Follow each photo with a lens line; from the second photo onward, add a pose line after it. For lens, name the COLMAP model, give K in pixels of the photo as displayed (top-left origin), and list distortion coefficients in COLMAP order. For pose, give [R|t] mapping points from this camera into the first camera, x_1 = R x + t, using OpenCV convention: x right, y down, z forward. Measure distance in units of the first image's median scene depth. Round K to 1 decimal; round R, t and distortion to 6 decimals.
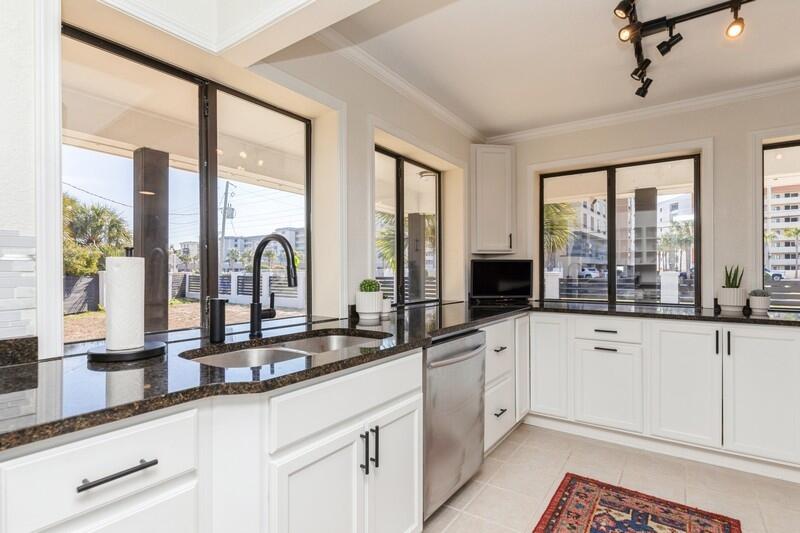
lens RADIAL K [[396.9, 0, 406.0], [0, 396.9, 269.8], [0, 0, 1]] dist [-0.002880, 0.001087]
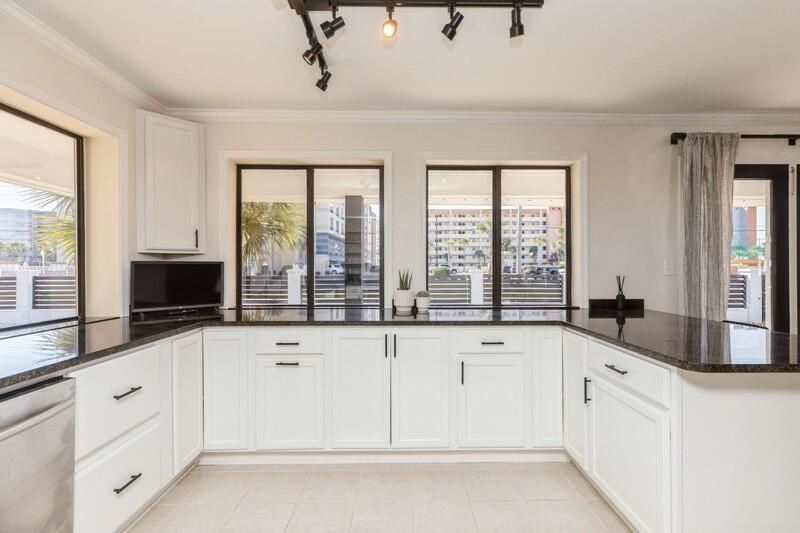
lens RADIAL K [[360.6, 0, 406.1], [0, 360.6, 268.0], [0, 0, 1]] dist [0.006216, -0.002060]
pose [[0.816893, -0.002973, 0.576781, 0.241453], [-0.000961, 0.999978, 0.006516, -0.021729], [-0.576788, -0.005877, 0.816873, 0.172444]]
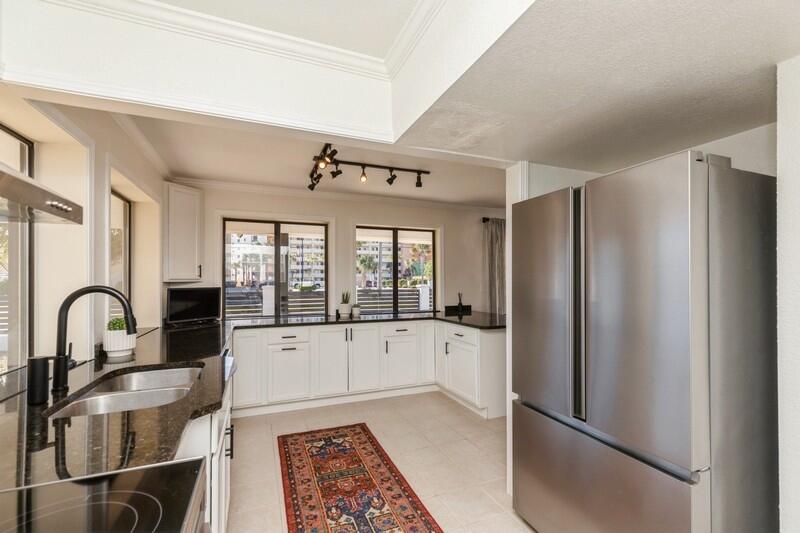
lens RADIAL K [[360.6, 0, 400.8], [0, 360.6, 274.4], [0, 0, 1]] dist [0.006216, -0.002060]
pose [[0.549551, 0.011583, 0.835380, -0.396108], [0.001304, 0.999891, -0.014722, -0.060686], [-0.835459, 0.009180, 0.549476, -0.109419]]
